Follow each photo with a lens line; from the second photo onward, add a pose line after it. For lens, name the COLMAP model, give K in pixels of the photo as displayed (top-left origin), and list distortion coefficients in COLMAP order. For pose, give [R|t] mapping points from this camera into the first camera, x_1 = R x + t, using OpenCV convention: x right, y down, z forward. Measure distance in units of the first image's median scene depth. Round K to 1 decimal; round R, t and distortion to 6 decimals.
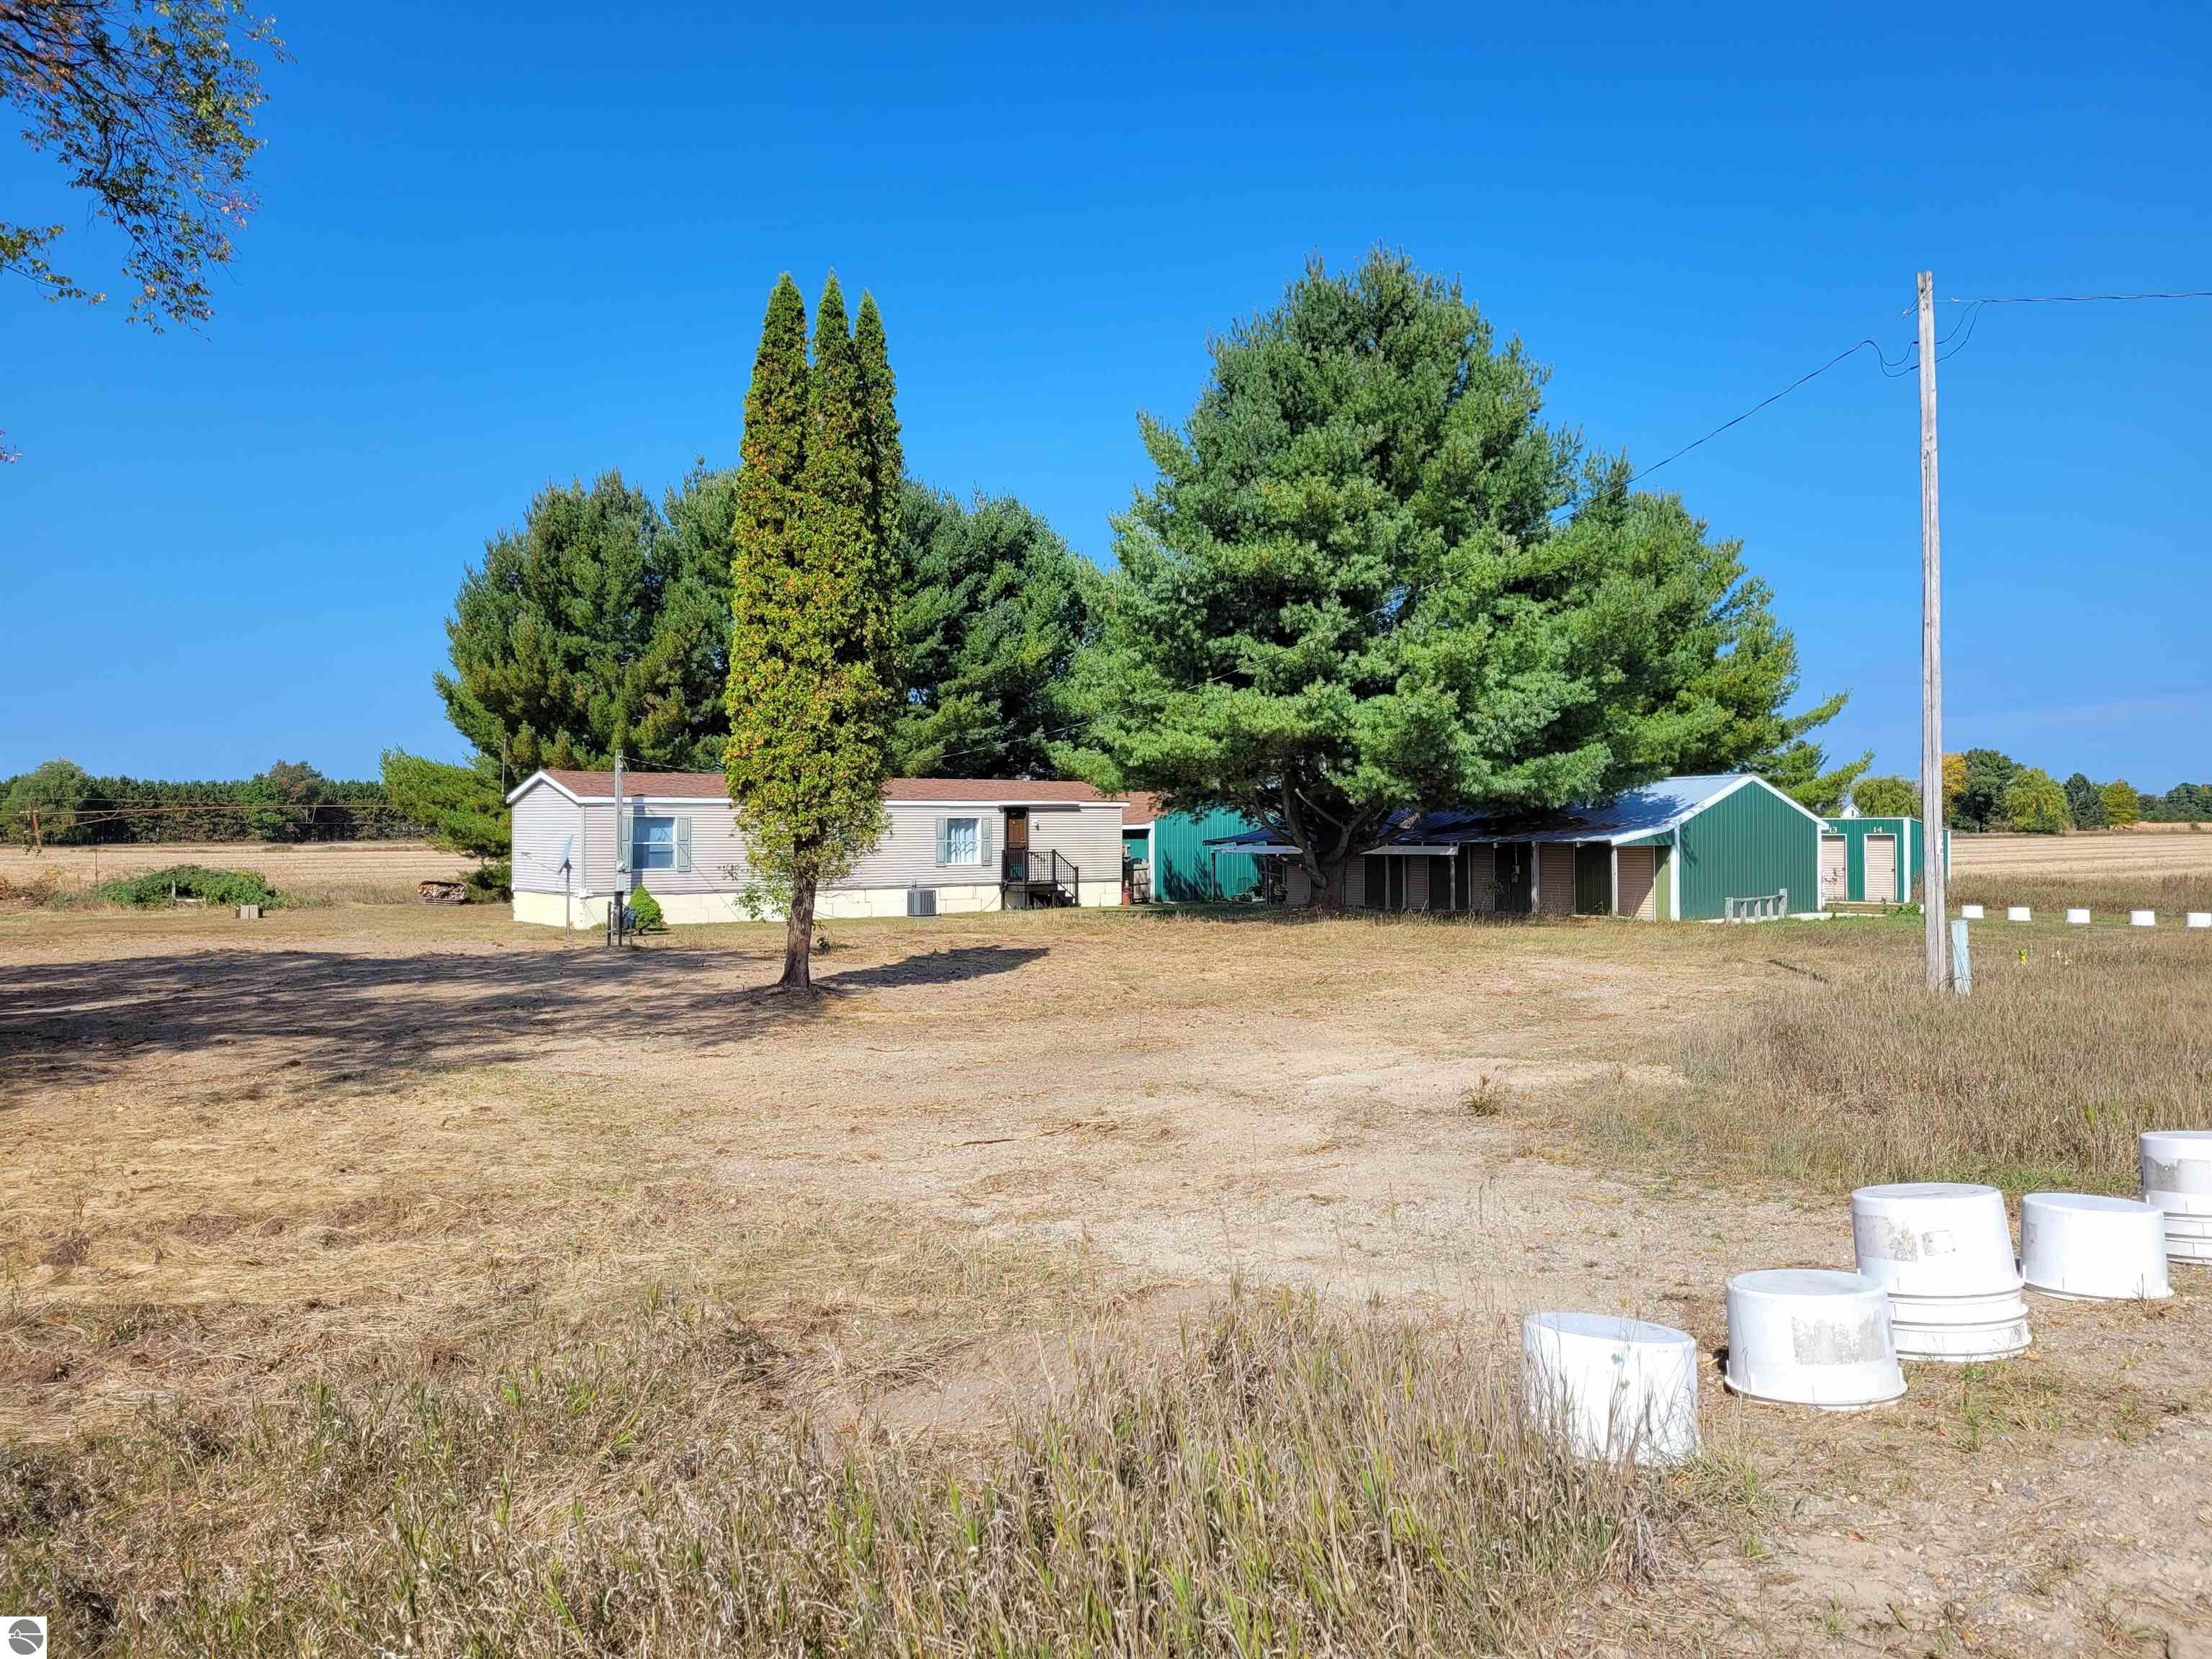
lens RADIAL K [[1679.3, 0, 1106.0], [0, 1679.3, 829.5], [0, 0, 1]] dist [0.028728, -0.005365]
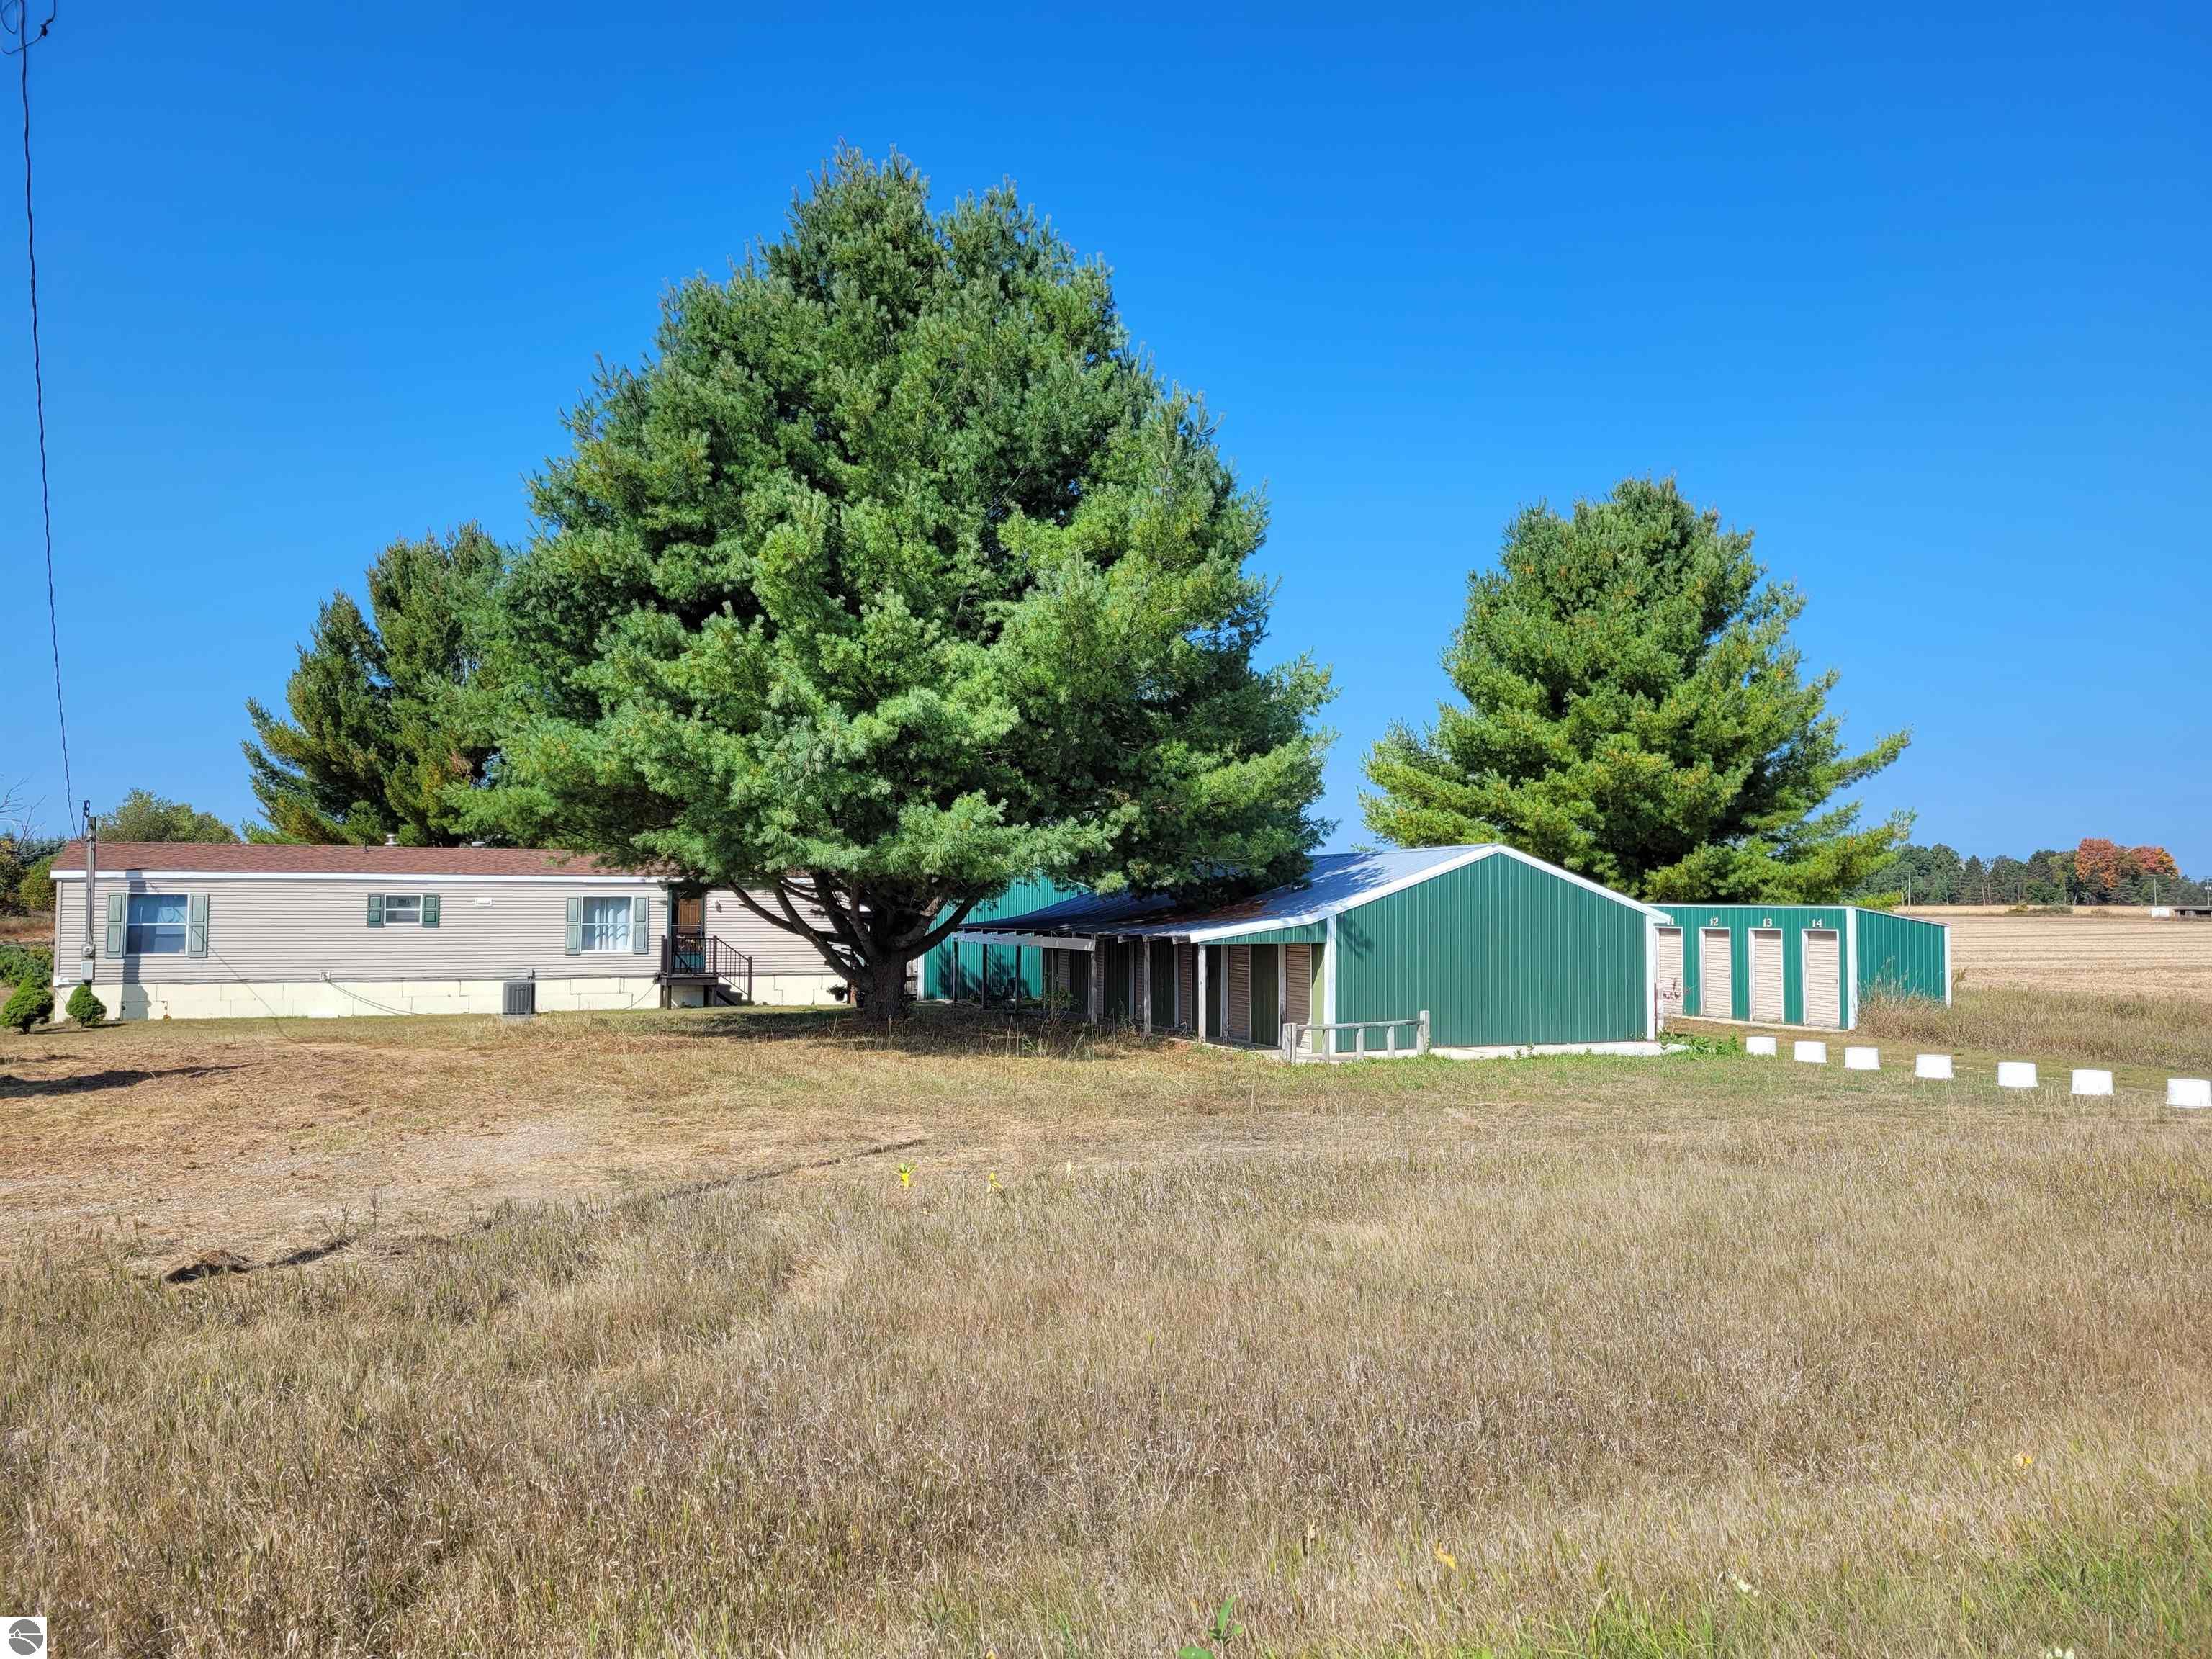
lens RADIAL K [[1706.3, 0, 1101.7], [0, 1706.3, 866.4], [0, 0, 1]] dist [0.069093, -0.002384]
pose [[0.955164, 0.001586, -0.296071, 0.422008], [-0.007909, 0.999766, -0.020158, -0.006975], [0.295970, 0.021596, 0.954953, 0.263250]]
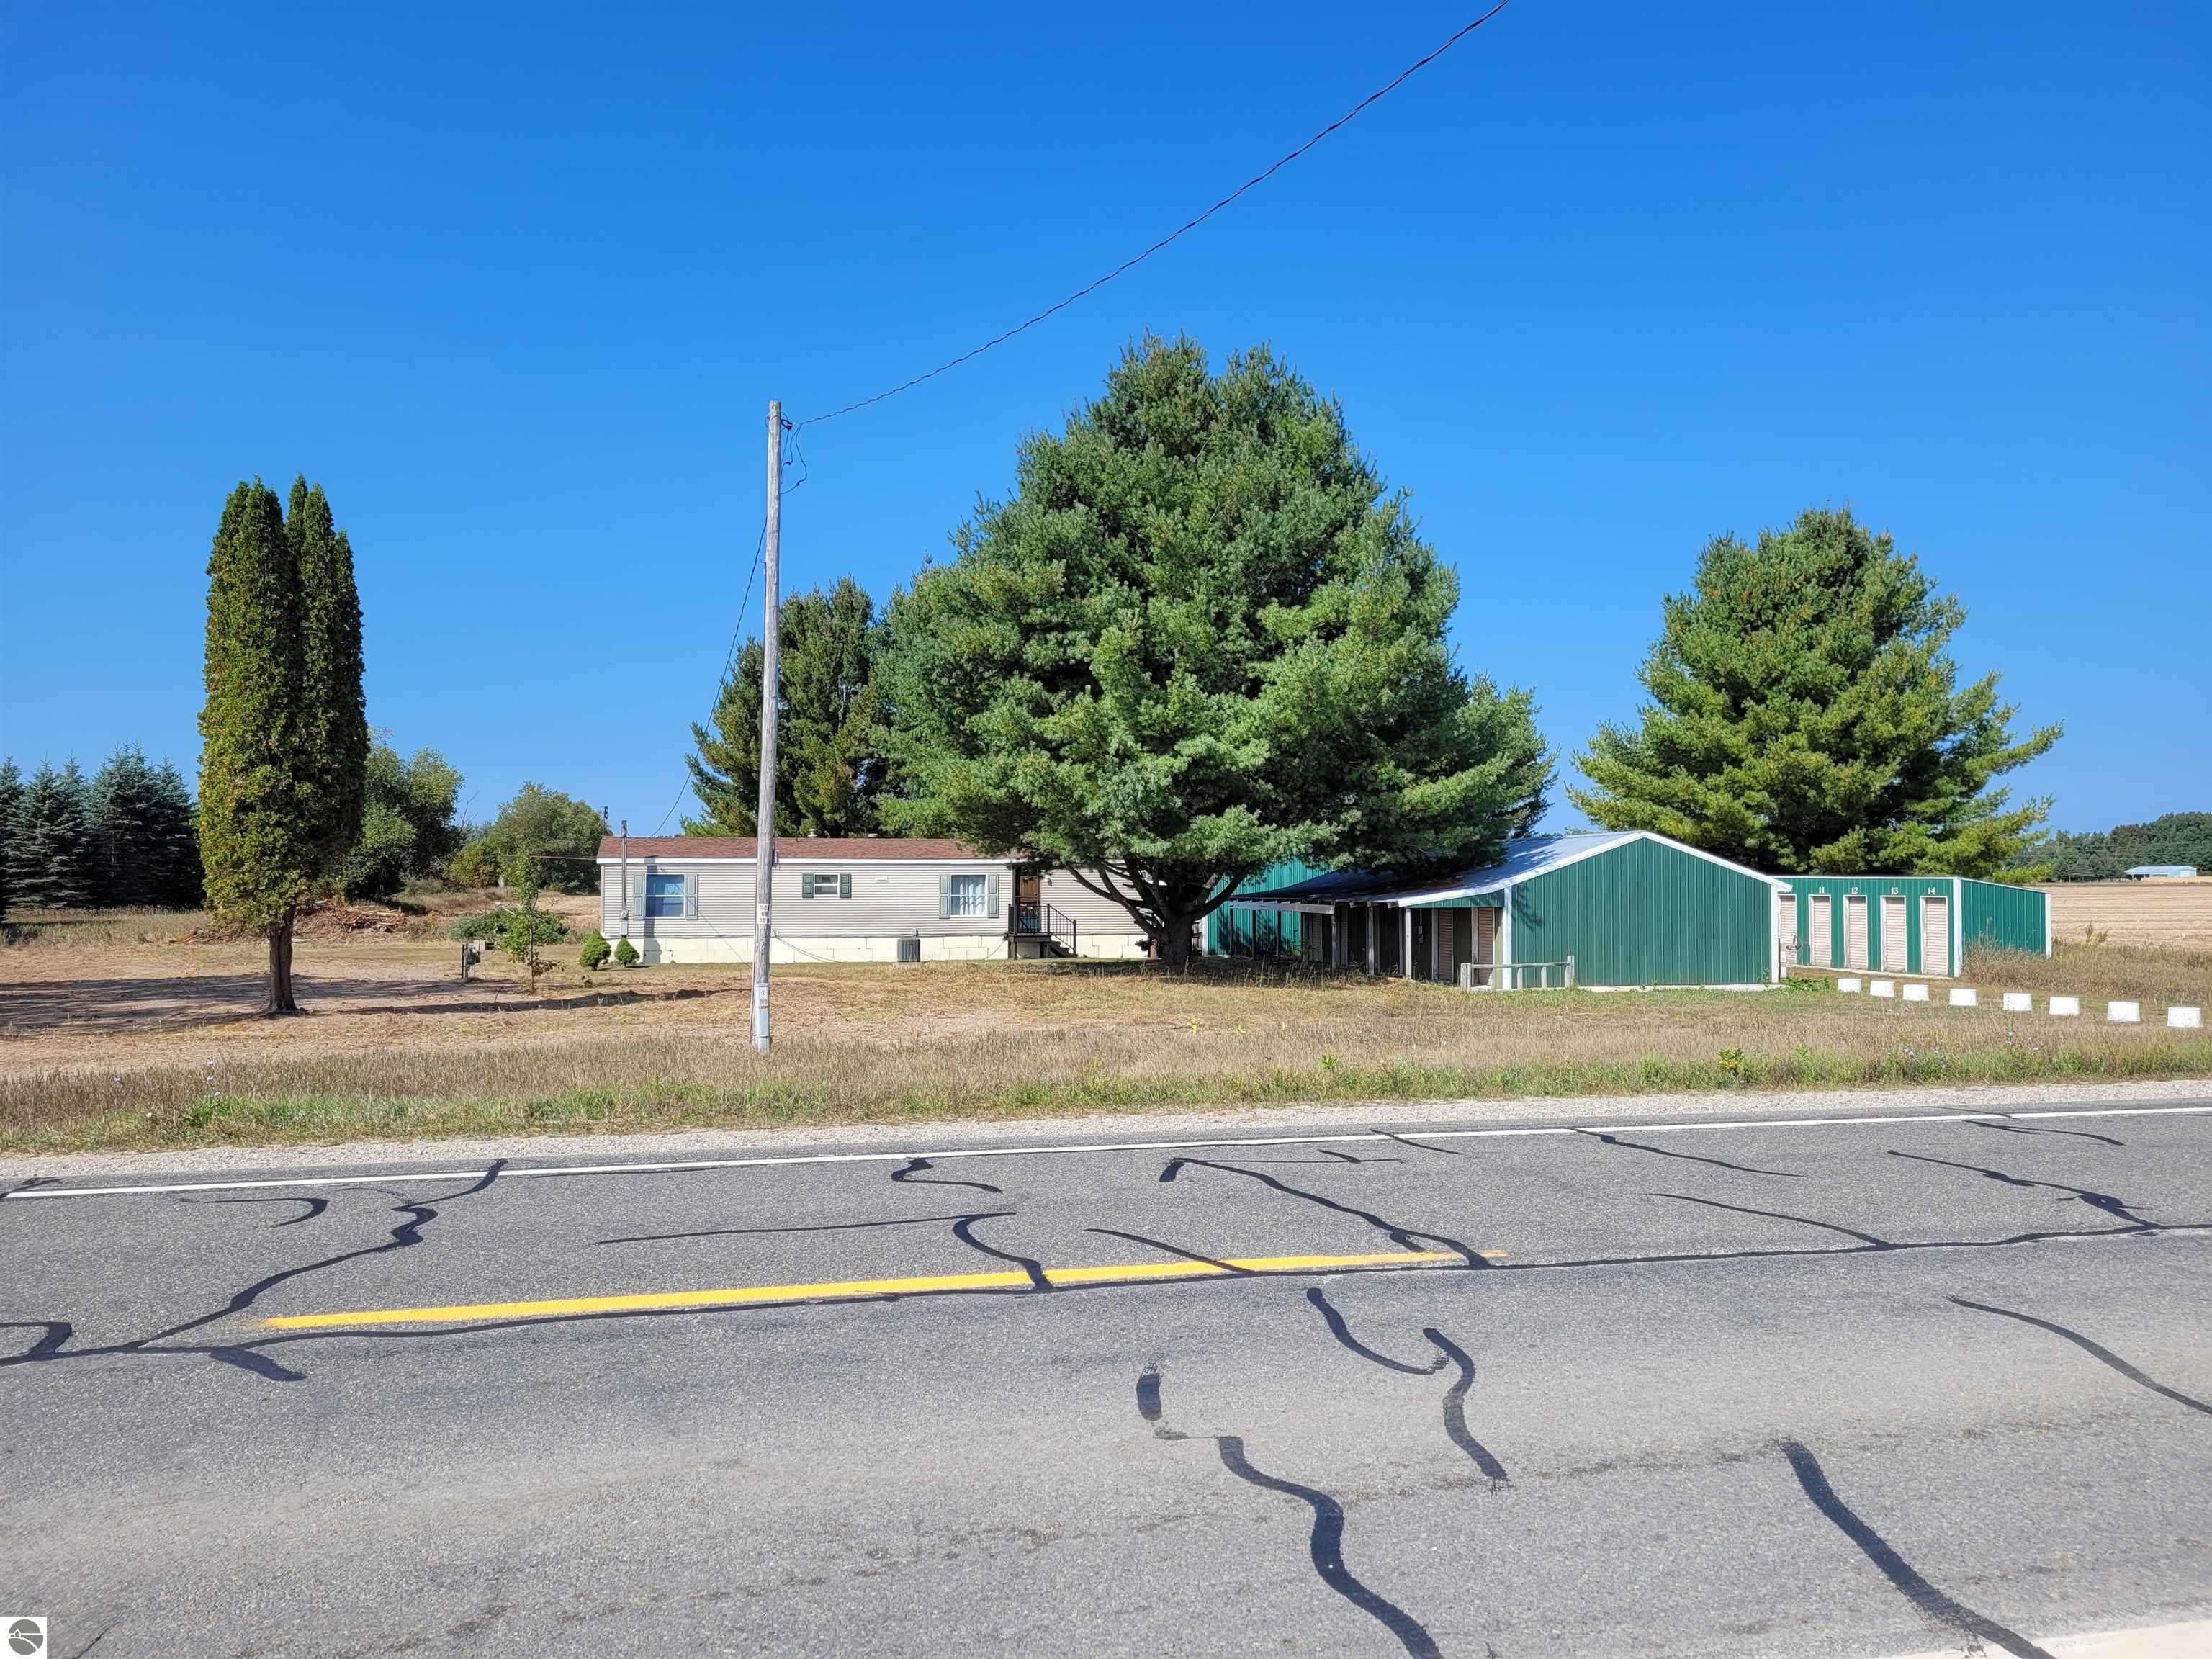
lens RADIAL K [[1679.3, 0, 1106.0], [0, 1679.3, 829.5], [0, 0, 1]] dist [0.028728, -0.005365]
pose [[0.894024, -0.009205, -0.447925, 0.513137], [-0.002965, 0.999645, -0.026461, -0.007881], [0.448010, 0.024985, 0.893680, 0.051122]]
